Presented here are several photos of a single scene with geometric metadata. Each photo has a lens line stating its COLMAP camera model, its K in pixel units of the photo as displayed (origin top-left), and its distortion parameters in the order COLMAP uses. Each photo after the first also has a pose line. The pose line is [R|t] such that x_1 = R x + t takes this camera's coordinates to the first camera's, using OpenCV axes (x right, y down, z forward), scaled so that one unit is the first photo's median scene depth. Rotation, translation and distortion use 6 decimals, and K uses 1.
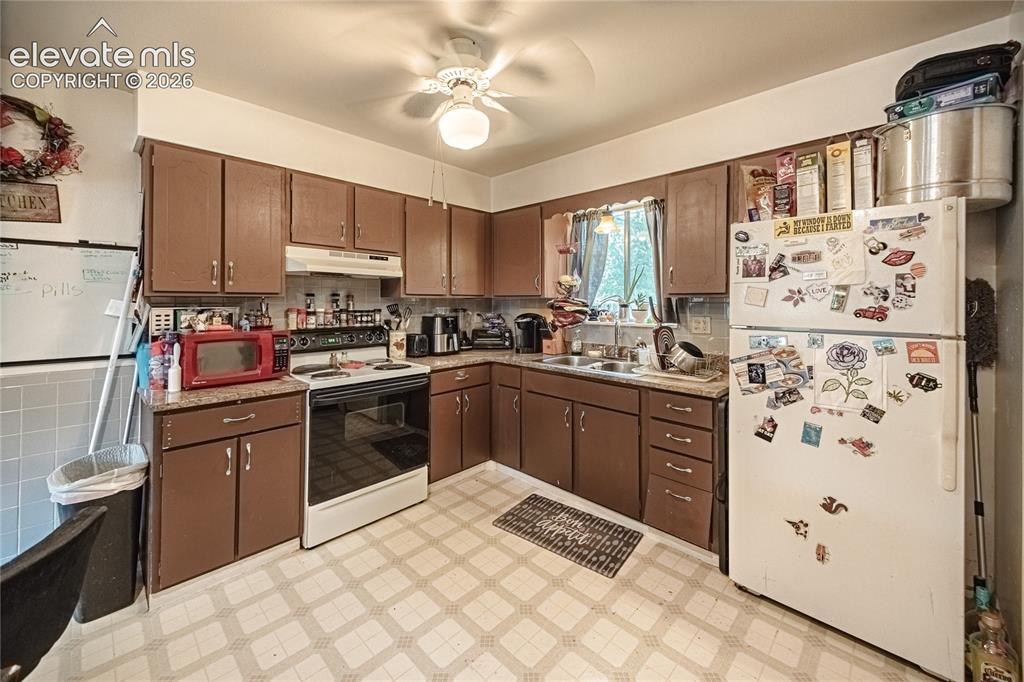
lens RADIAL K [[404.5, 0, 517.8], [0, 404.5, 299.3], [0, 0, 1]] dist [0.001948, -0.005409]
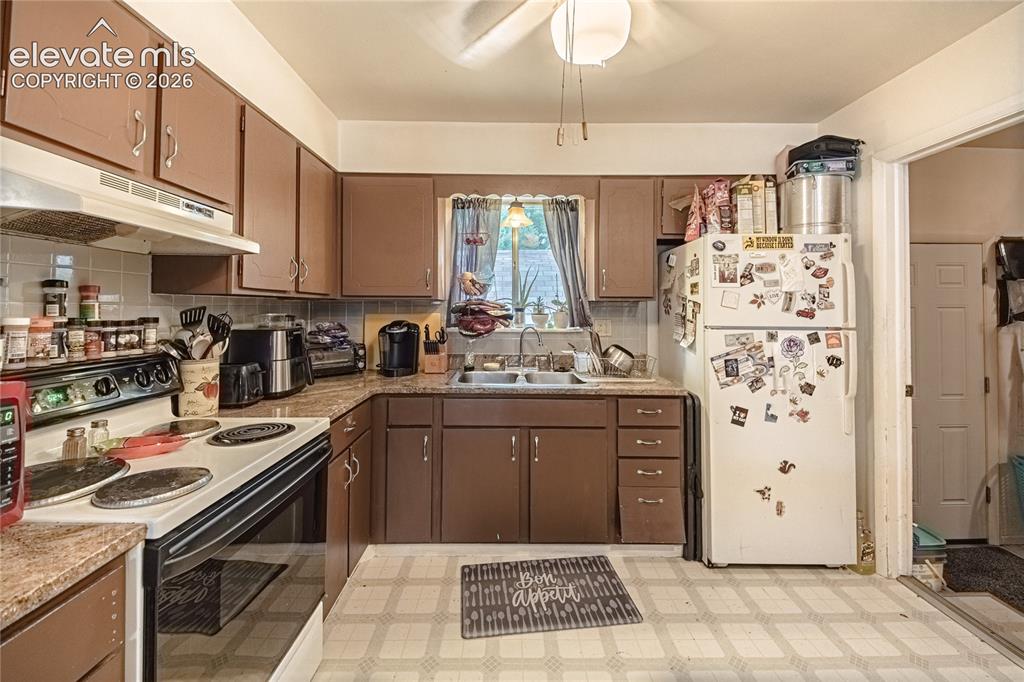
lens RADIAL K [[404.5, 0, 523.2], [0, 404.5, 300.5], [0, 0, 1]] dist [0.001948, -0.005409]
pose [[0.710099, 0.014757, 0.703947, -0.522105], [-0.005282, 0.999864, -0.015632, 0.013238], [-0.704082, 0.007382, 0.710080, 0.510474]]
